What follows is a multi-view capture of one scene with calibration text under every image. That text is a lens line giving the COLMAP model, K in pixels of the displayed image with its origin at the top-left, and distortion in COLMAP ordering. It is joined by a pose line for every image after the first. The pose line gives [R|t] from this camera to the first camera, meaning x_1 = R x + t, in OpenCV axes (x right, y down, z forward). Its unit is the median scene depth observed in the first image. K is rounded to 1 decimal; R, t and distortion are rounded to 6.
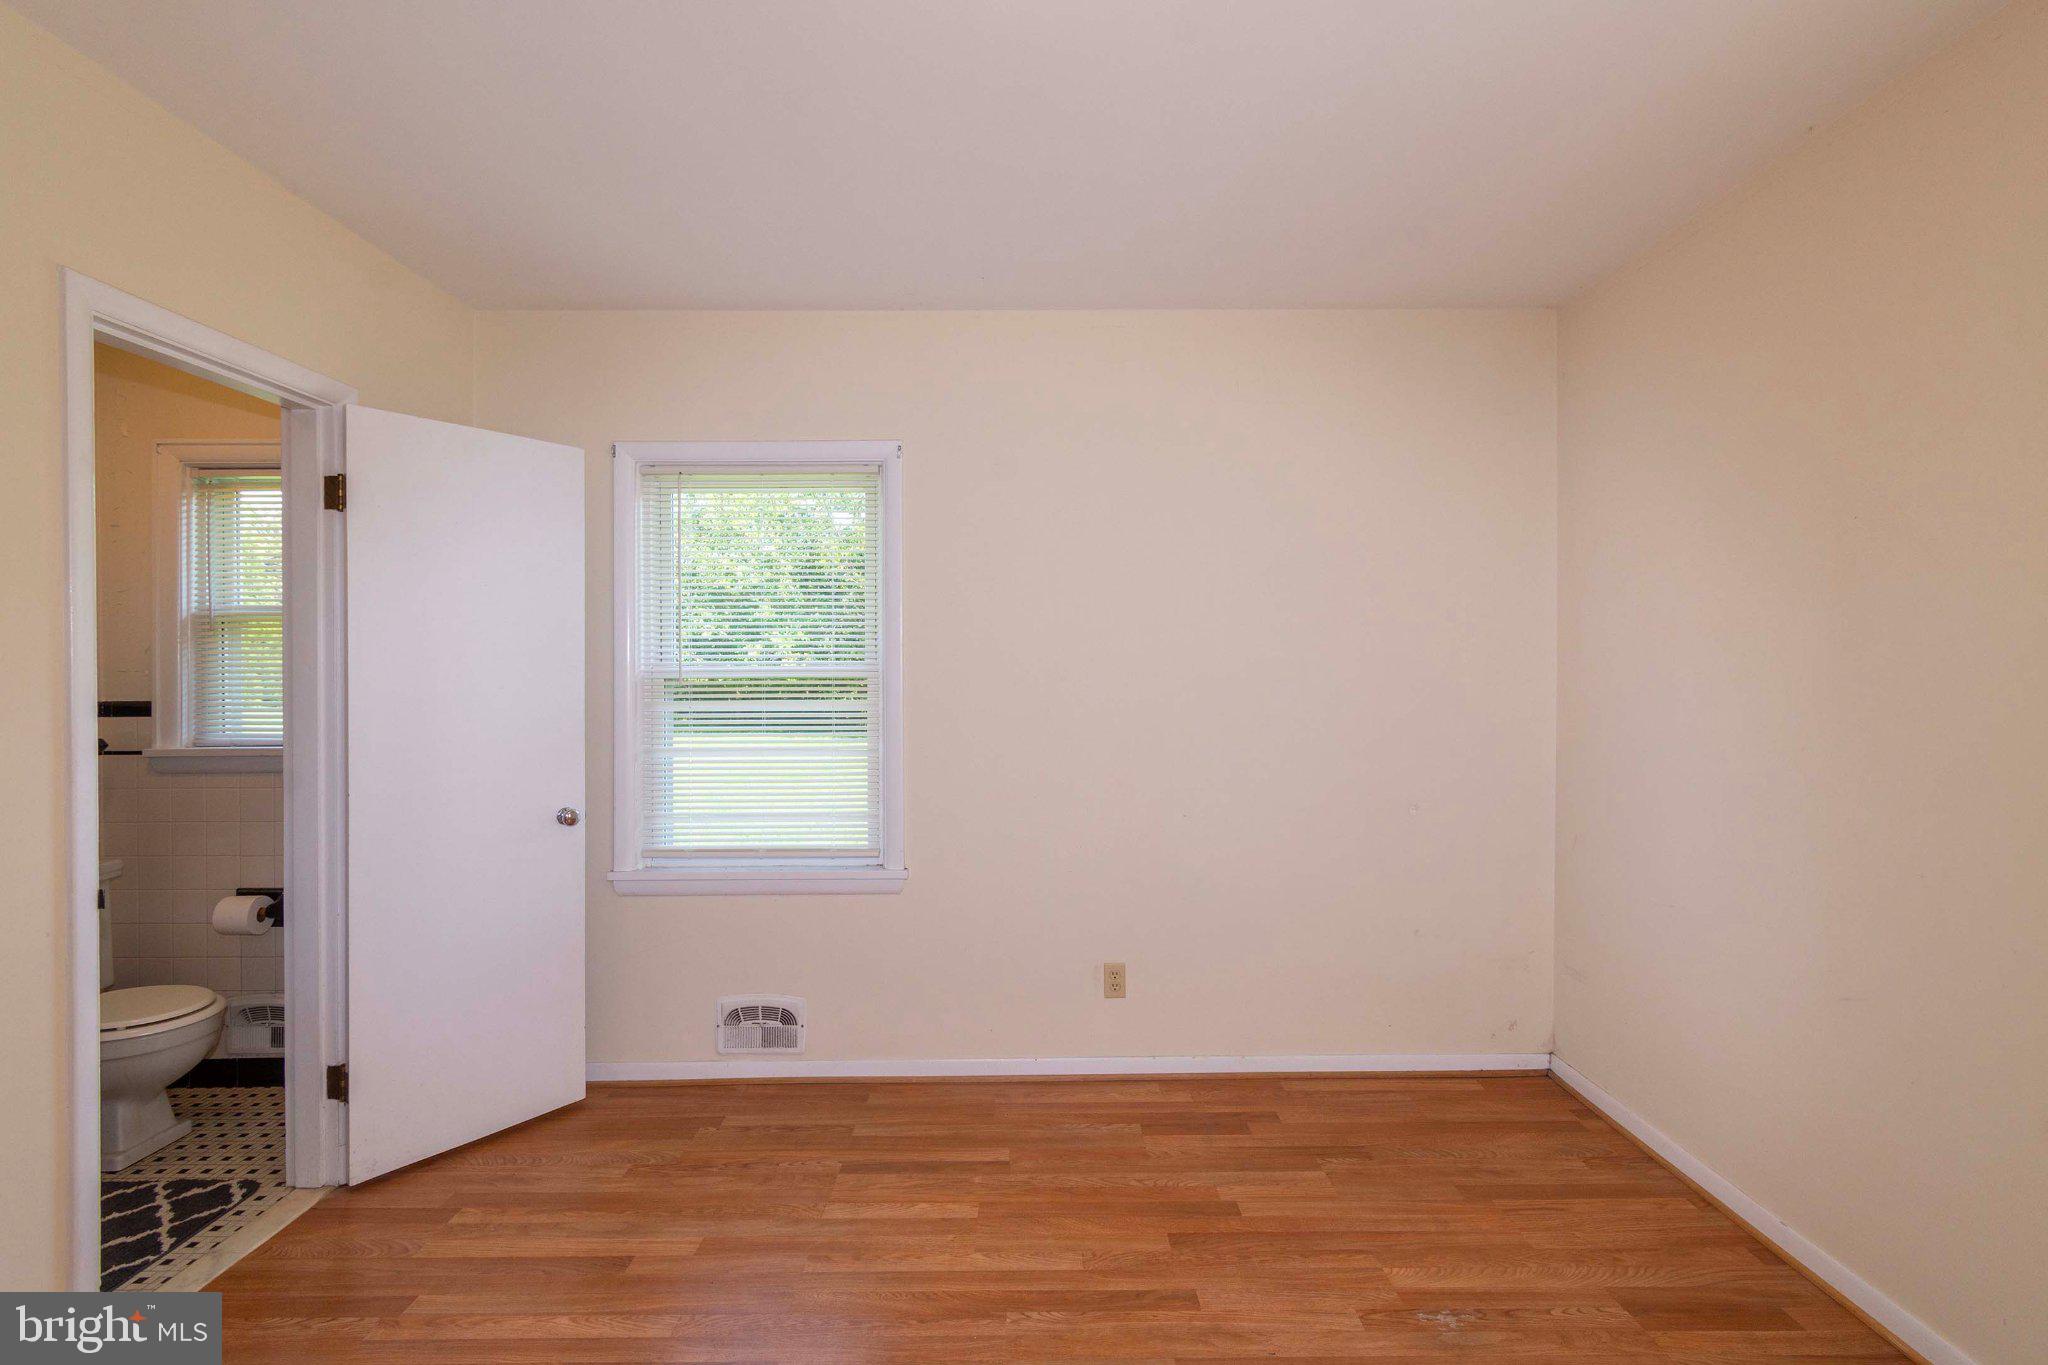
lens RADIAL K [[904.9, 0, 1029.4], [0, 904.9, 670.7], [0, 0, 1]] dist [0.002212, 0.000483]
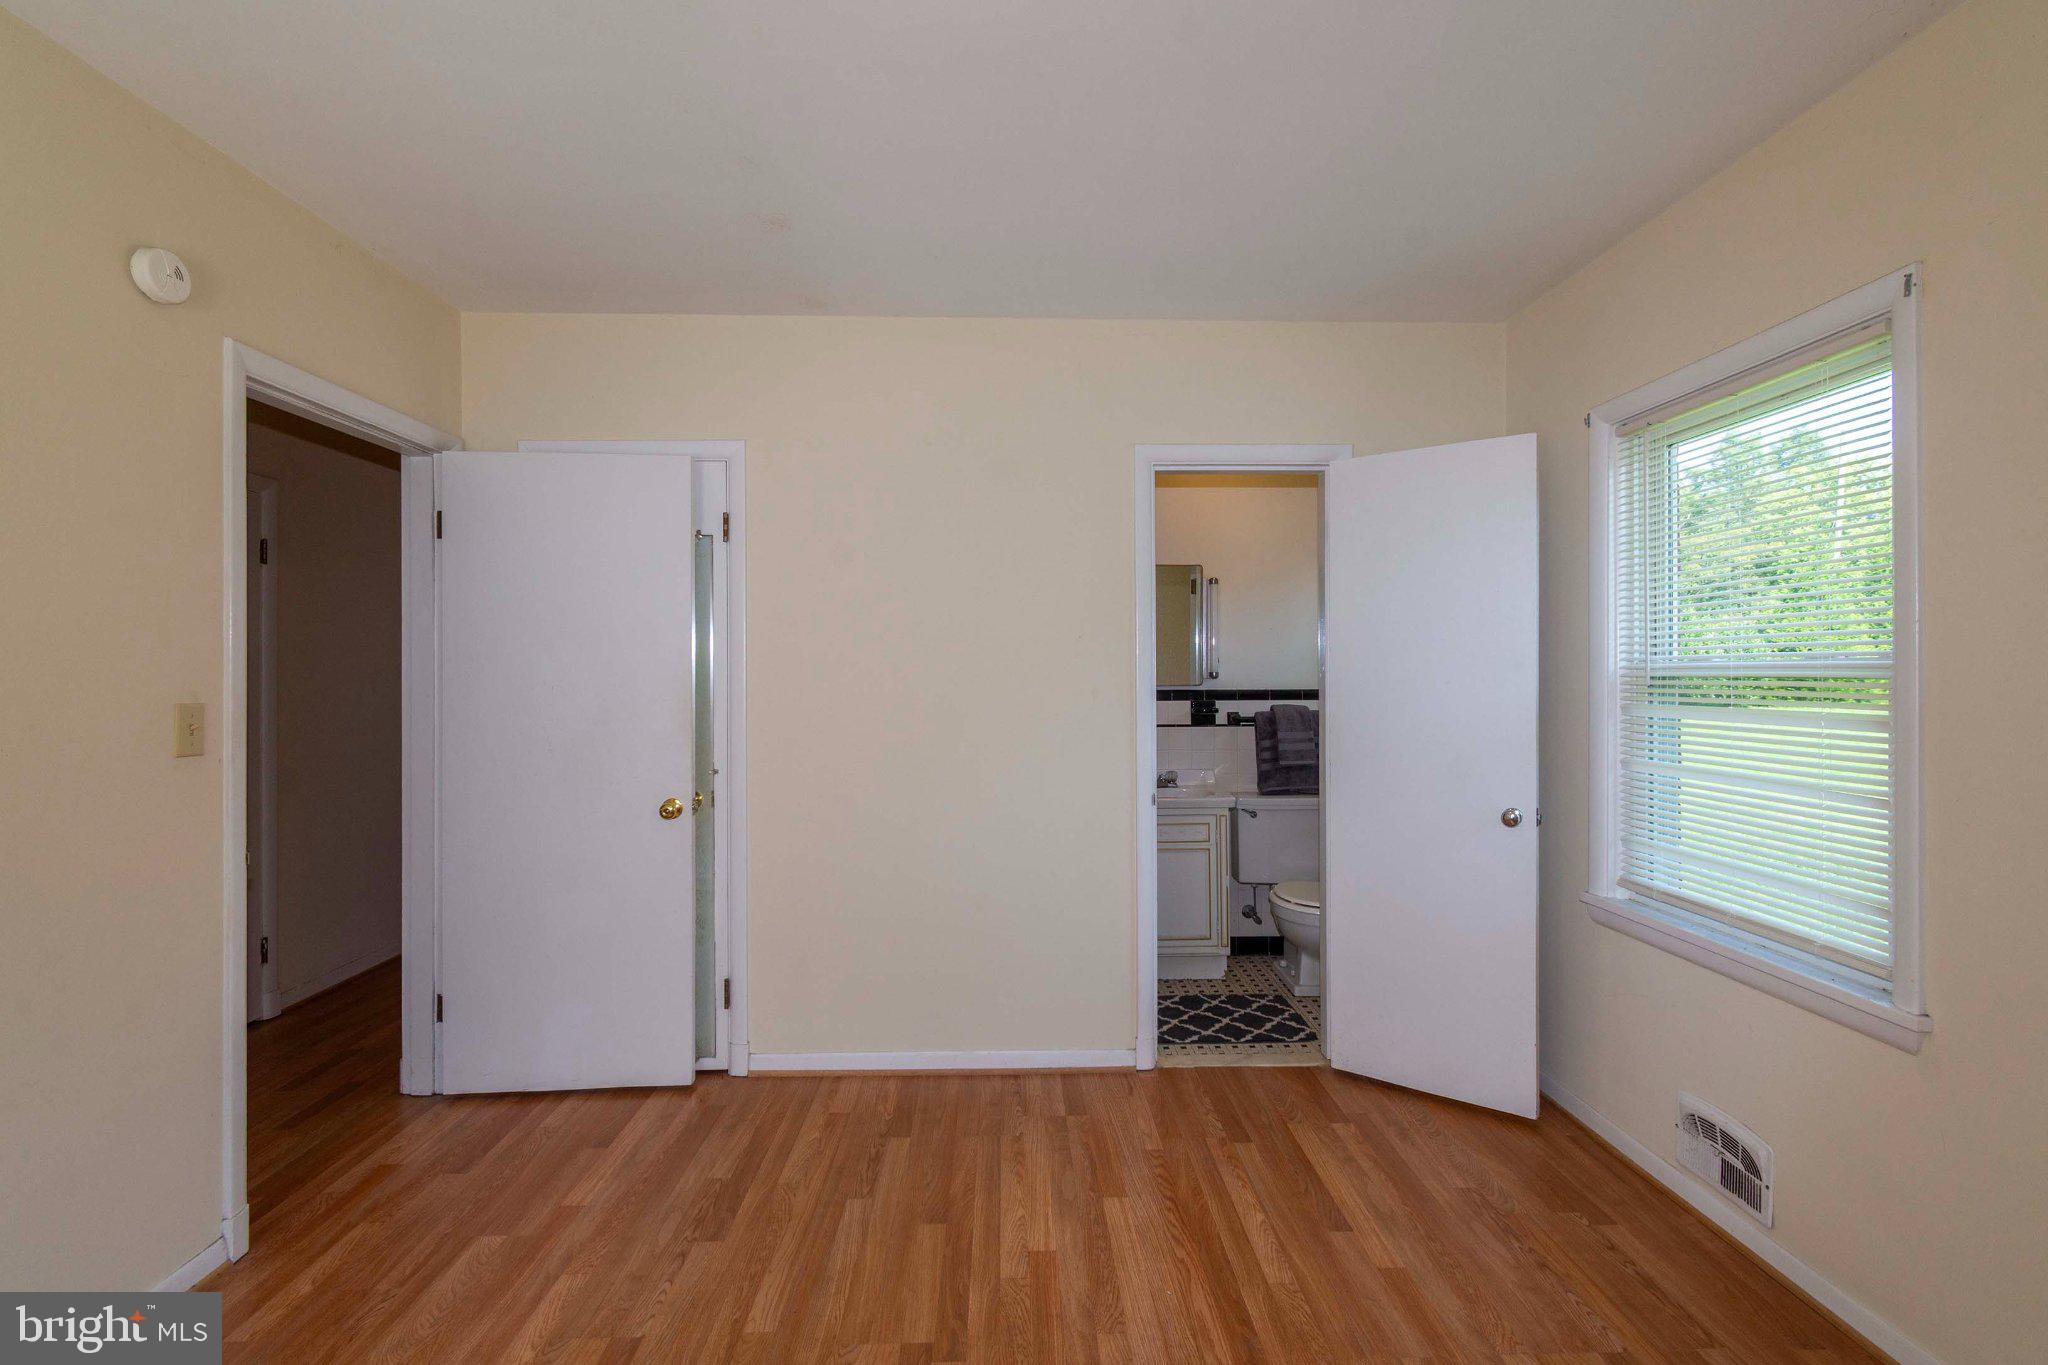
lens RADIAL K [[904.9, 0, 1029.4], [0, 904.9, 670.7], [0, 0, 1]] dist [0.002212, 0.000483]
pose [[0.027952, 0.001611, -0.999608, 0.453910], [0.000371, 0.999999, 0.001622, 0.002131], [0.999609, -0.000416, 0.027952, 0.462431]]
